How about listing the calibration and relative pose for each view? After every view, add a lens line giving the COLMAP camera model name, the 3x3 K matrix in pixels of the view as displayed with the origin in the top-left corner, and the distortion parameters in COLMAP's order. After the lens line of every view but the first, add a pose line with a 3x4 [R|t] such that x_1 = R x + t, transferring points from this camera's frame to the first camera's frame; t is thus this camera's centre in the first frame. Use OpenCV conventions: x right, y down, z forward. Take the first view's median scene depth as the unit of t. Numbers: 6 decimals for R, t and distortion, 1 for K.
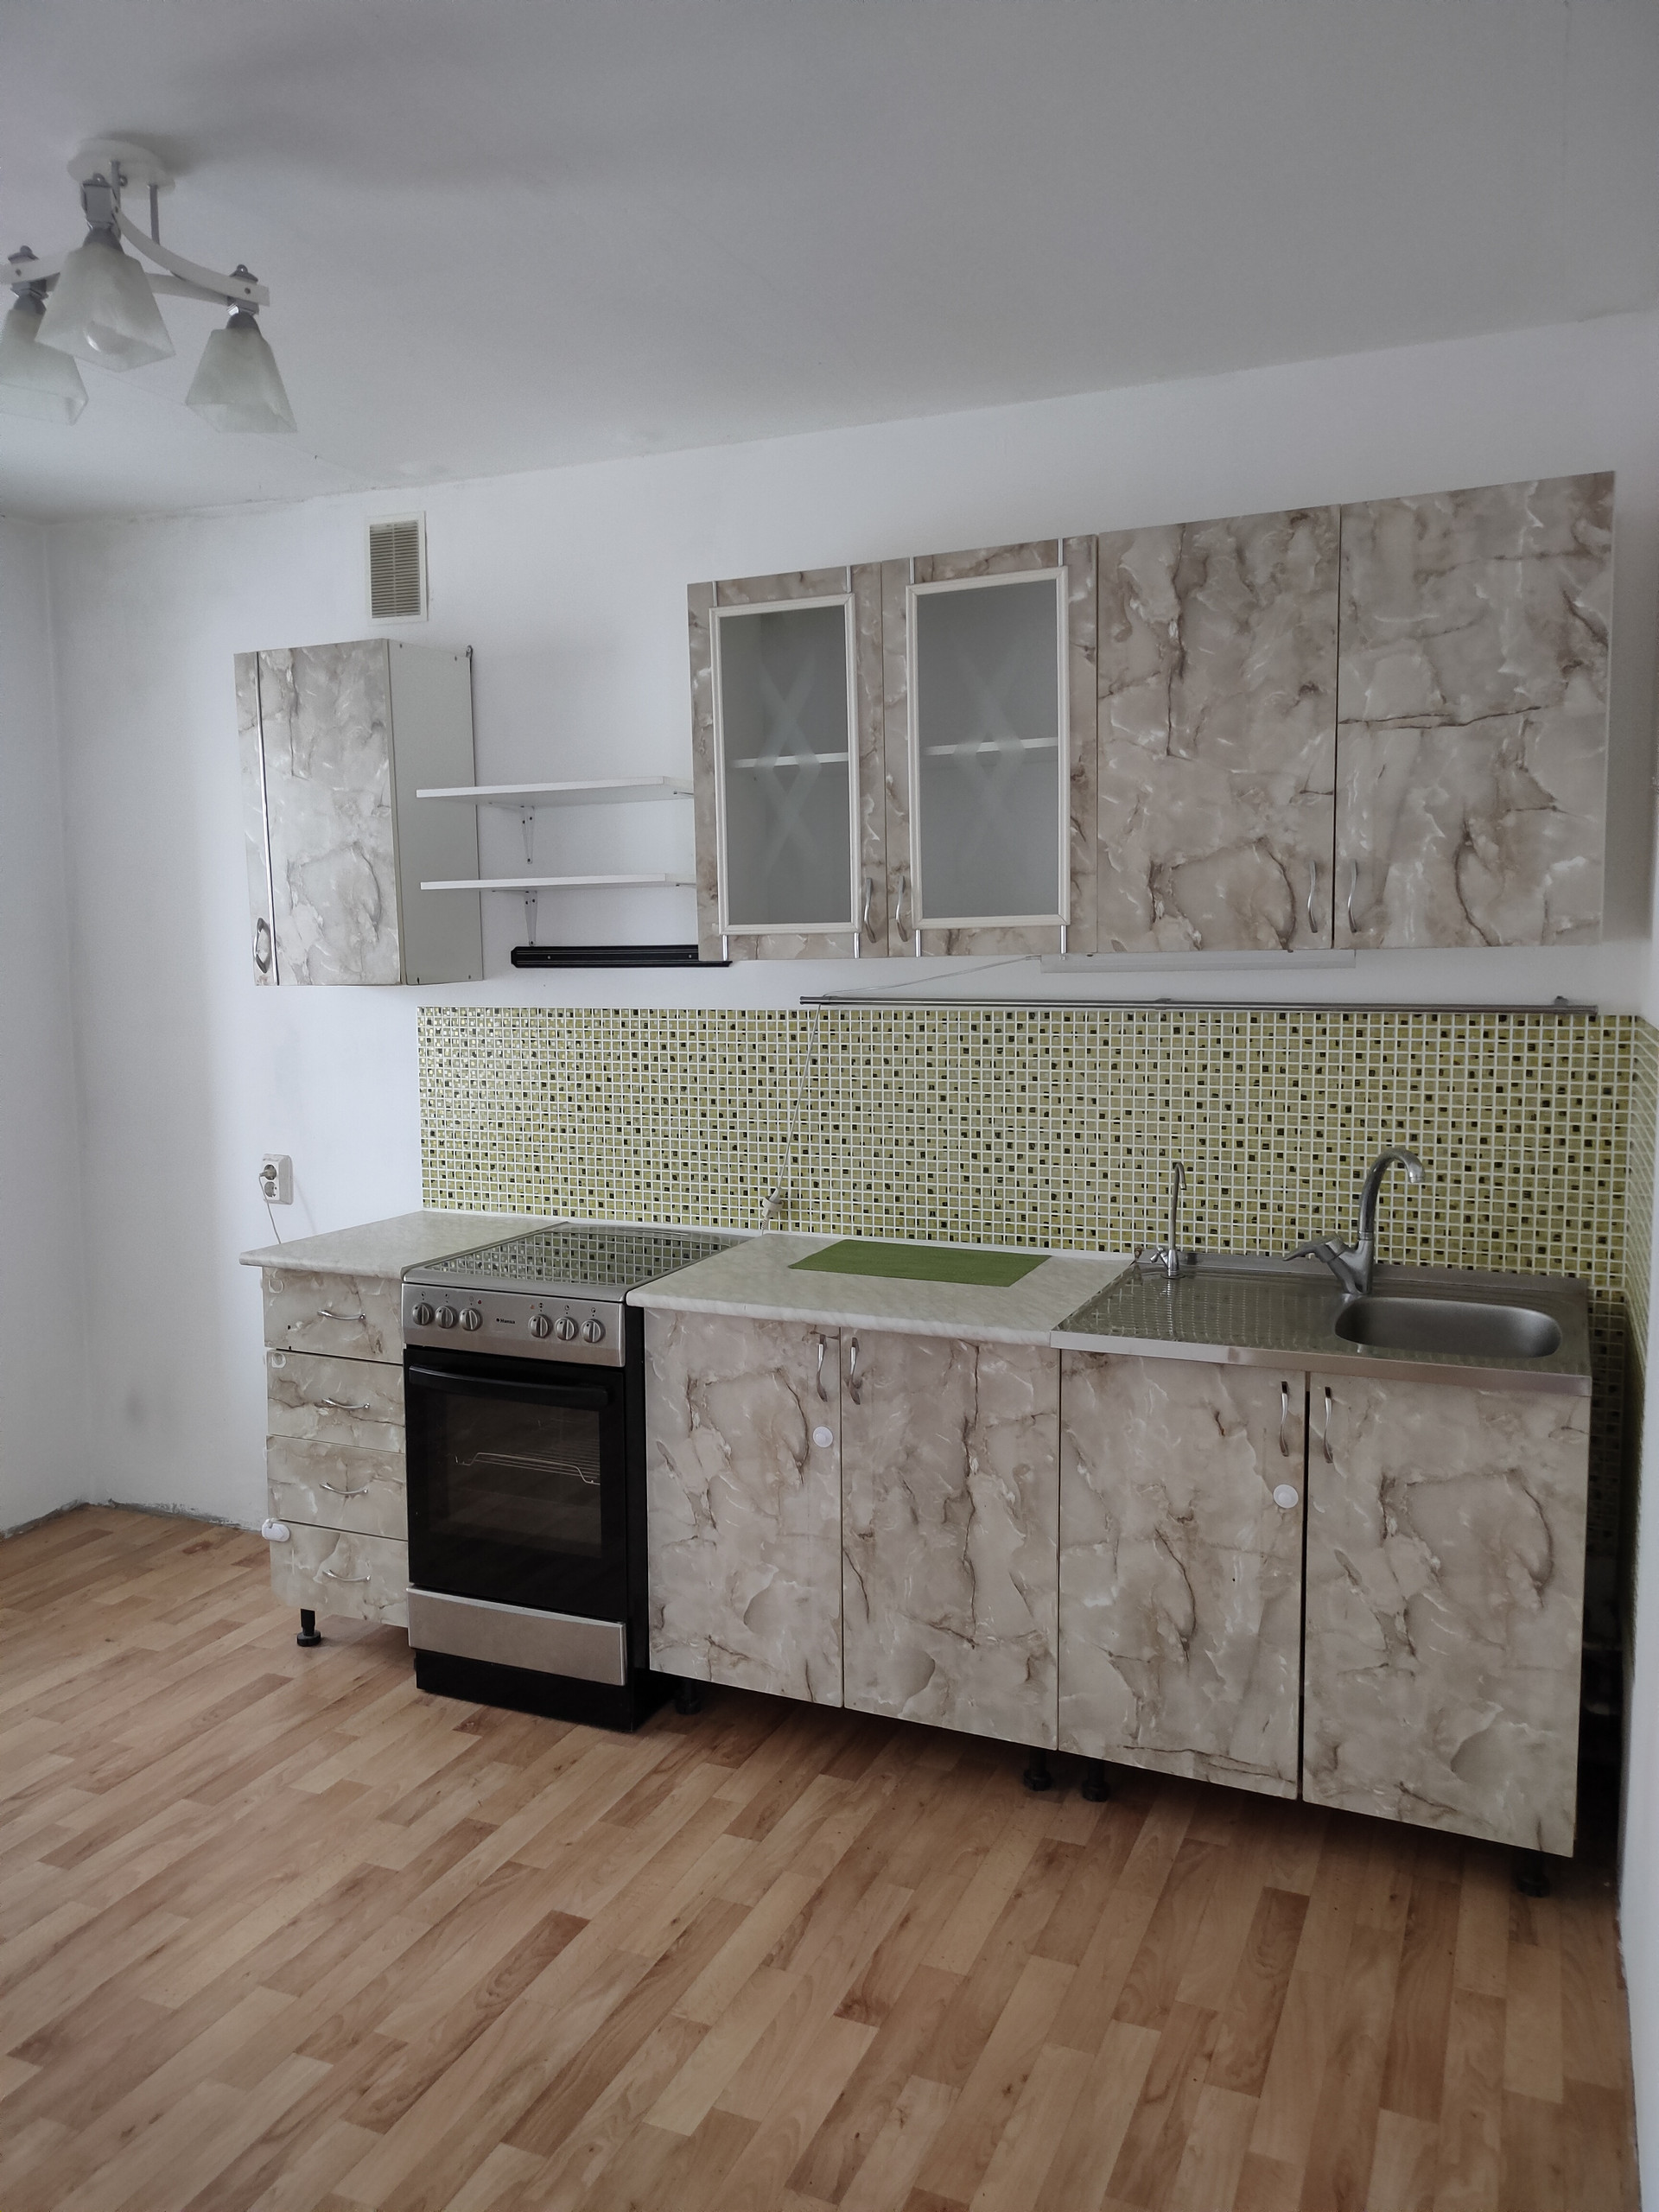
lens RADIAL K [[1675.4, 0, 829.5], [0, 1675.4, 1106.0], [0, 0, 1]] dist [0.038600, -0.031112]
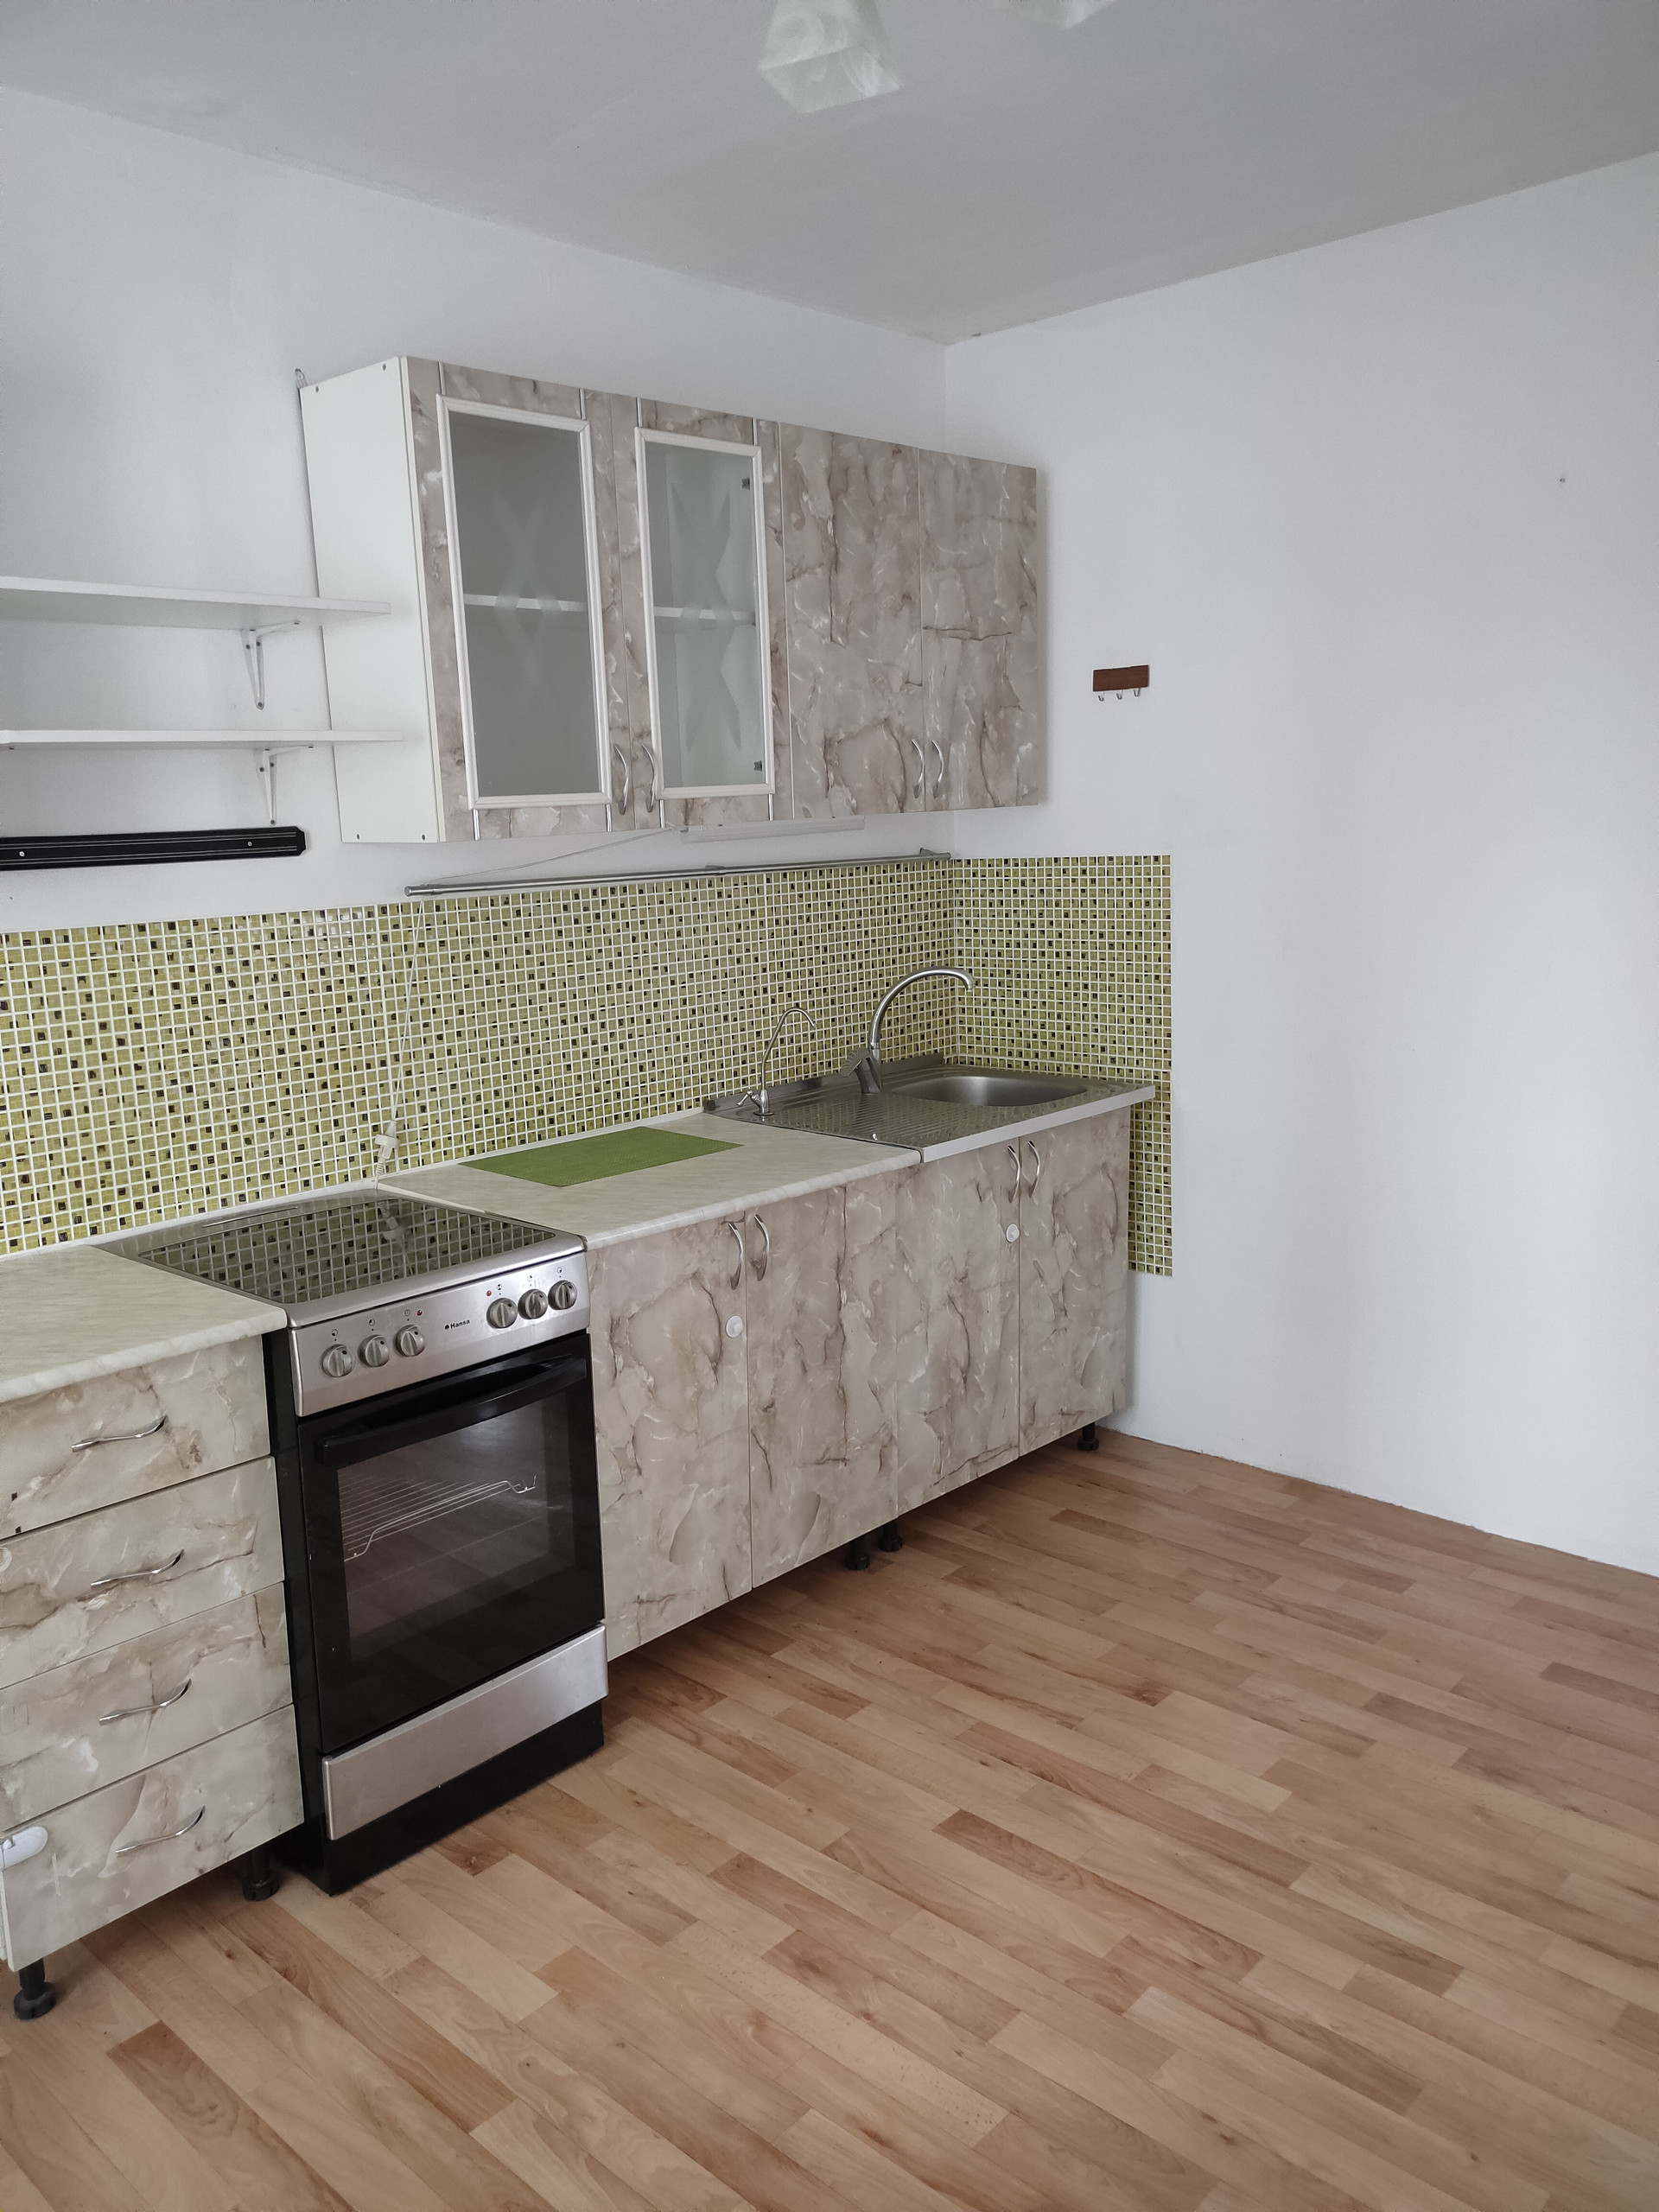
lens RADIAL K [[1687.0, 0, 802.2], [0, 1687.0, 1116.0], [0, 0, 1]] dist [0.033438, -0.009913]
pose [[0.333130, -0.173375, 0.926804, -0.864558], [0.125161, 0.982382, 0.138784, -0.052032], [-0.934537, 0.069767, 0.348960, 0.608519]]
